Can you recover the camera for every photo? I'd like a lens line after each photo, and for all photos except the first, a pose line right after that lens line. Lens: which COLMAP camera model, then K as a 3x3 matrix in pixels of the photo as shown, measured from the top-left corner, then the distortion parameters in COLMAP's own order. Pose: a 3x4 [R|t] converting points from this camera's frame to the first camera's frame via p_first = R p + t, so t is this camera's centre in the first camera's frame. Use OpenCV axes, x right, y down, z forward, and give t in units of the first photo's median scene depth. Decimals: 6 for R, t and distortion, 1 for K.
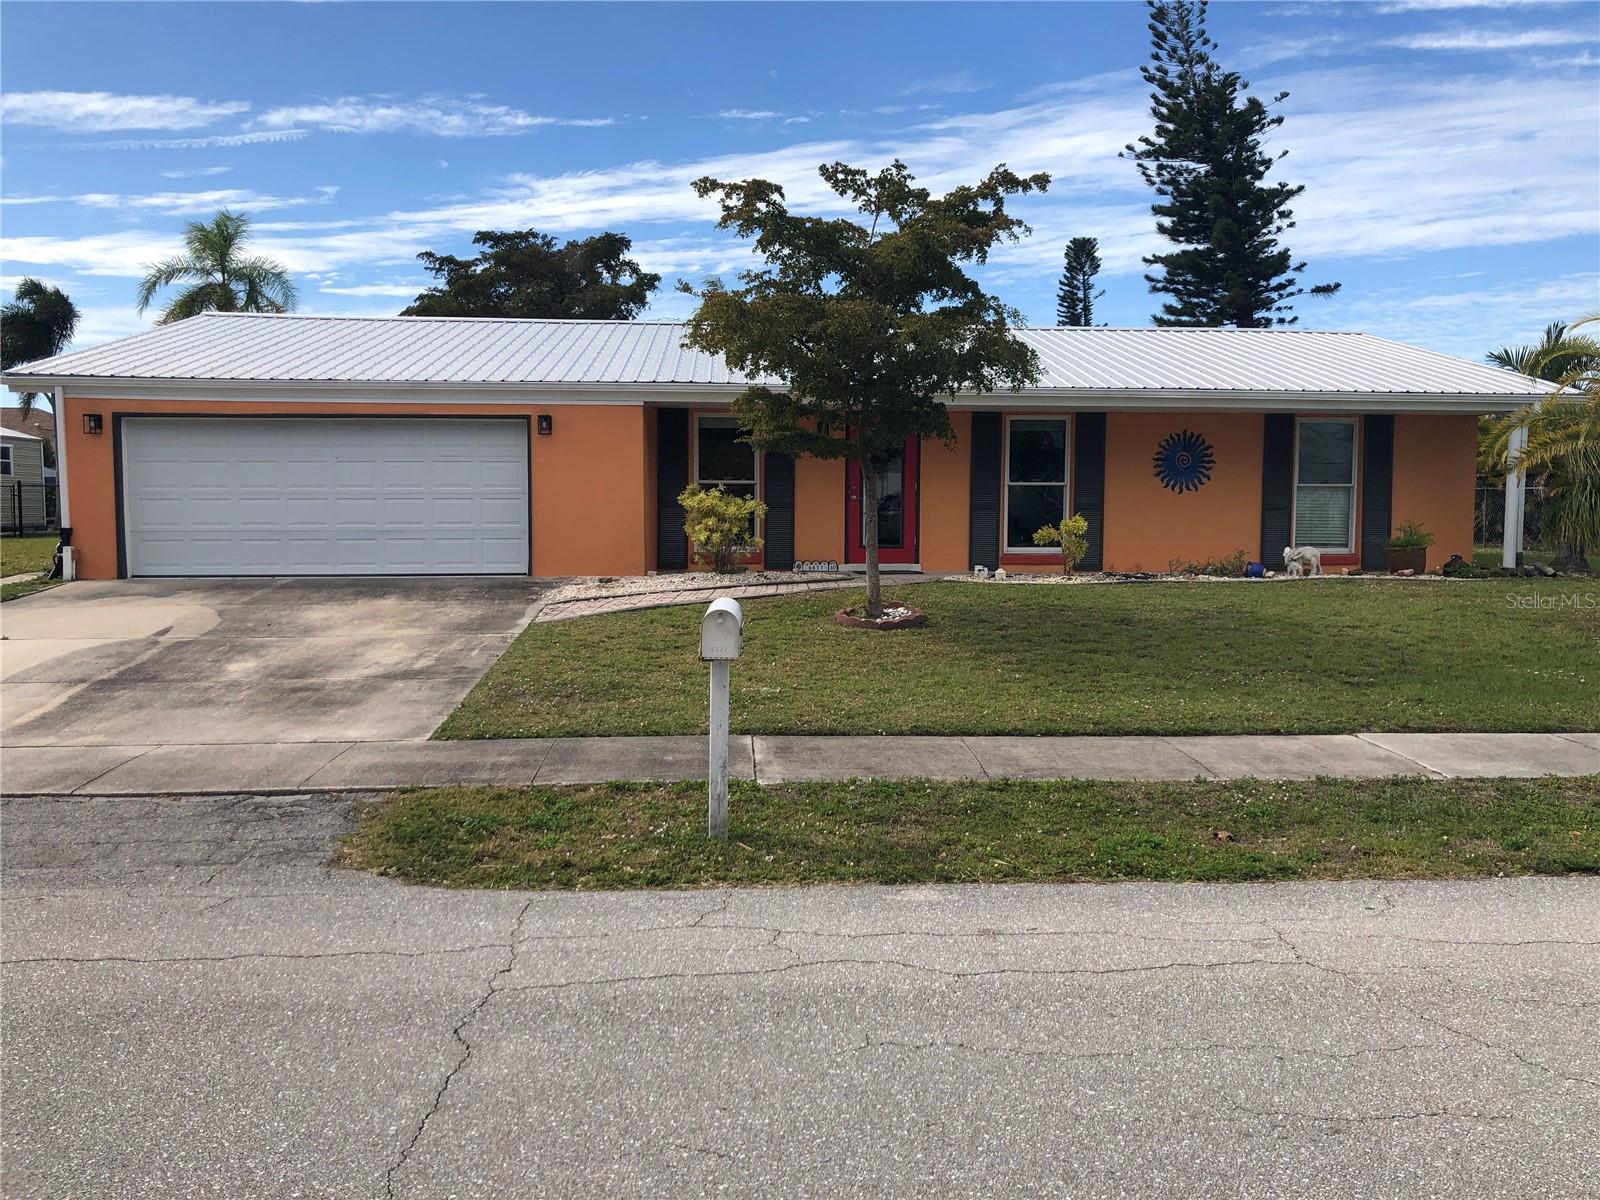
lens RADIAL K [[1298.5, 0, 800.1], [0, 1298.5, 600.8], [0, 0, 1]] dist [0.007902, 0.002305]
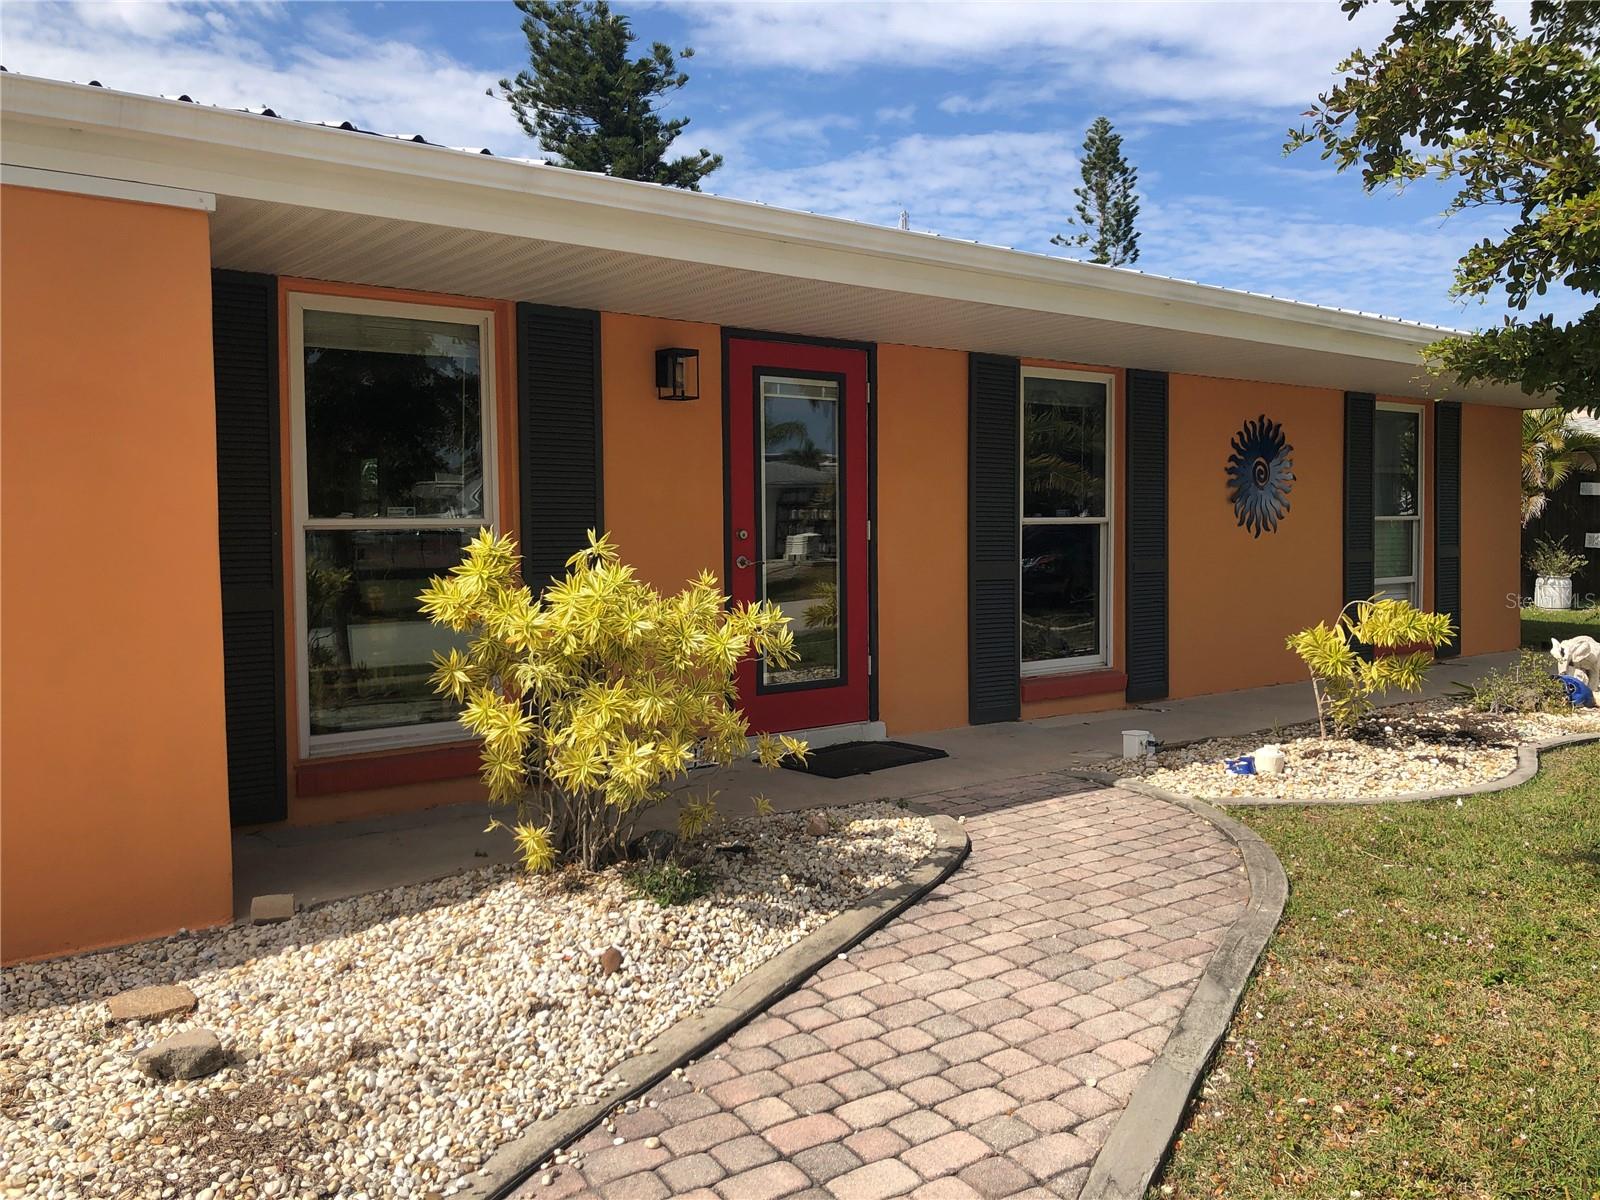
lens RADIAL K [[1298.5, 0, 800.9], [0, 1298.5, 596.7], [0, 0, 1]] dist [0.007902, 0.002305]
pose [[0.819397, -0.040632, 0.571784, -0.062581], [0.053345, 0.998561, -0.005486, -0.026212], [-0.570739, 0.034997, 0.820386, 0.271490]]
